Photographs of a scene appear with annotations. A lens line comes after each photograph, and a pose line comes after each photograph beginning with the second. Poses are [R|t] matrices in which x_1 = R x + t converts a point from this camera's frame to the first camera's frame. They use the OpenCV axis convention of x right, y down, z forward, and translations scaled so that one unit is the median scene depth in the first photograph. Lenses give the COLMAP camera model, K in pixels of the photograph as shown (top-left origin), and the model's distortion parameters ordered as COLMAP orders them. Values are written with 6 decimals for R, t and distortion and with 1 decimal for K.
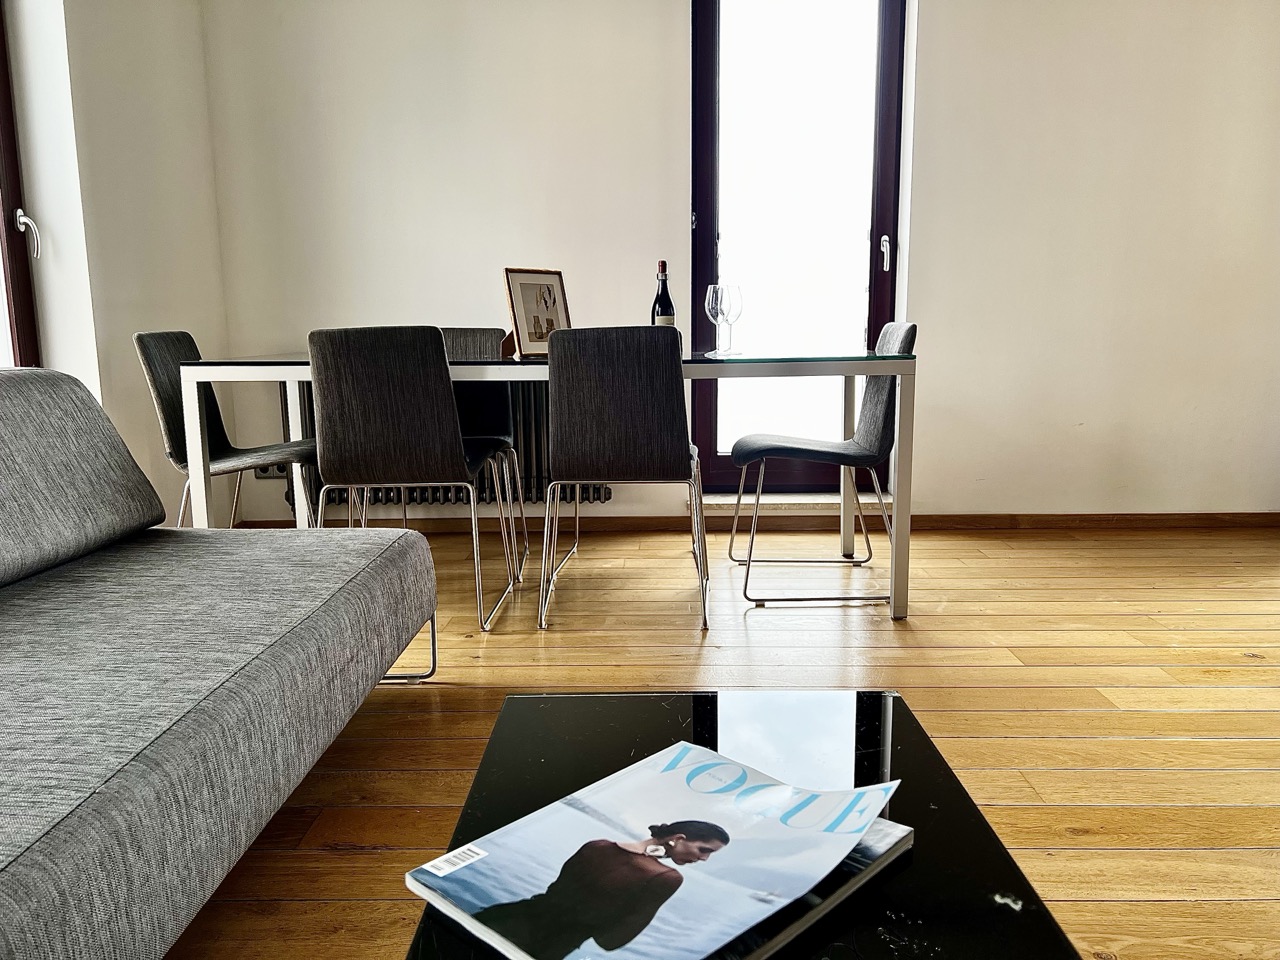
lens RADIAL K [[956.9, 0, 642.1], [0, 956.9, 482.2], [0, 0, 1]] dist [0.028660, 0.000453]
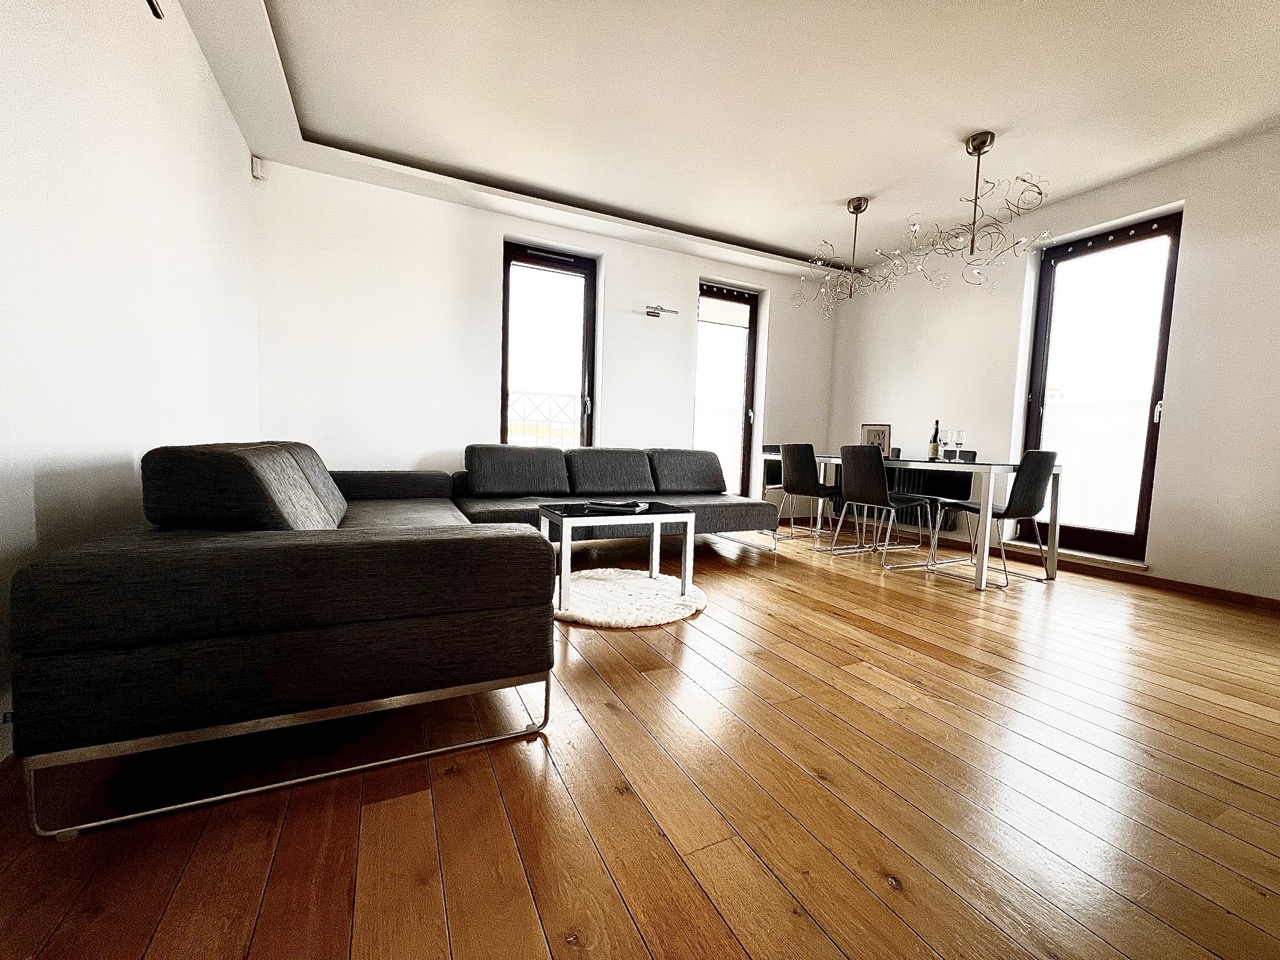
lens RADIAL K [[509.6, 0, 640.0], [0, 509.6, 482.3], [0, 0, 1]] dist [-0.003516, -0.000605]
pose [[0.453849, 0.089882, -0.886534, 0.846858], [-0.179337, 0.983756, 0.007930, 0.035060], [0.872845, 0.155390, 0.462596, -0.166789]]
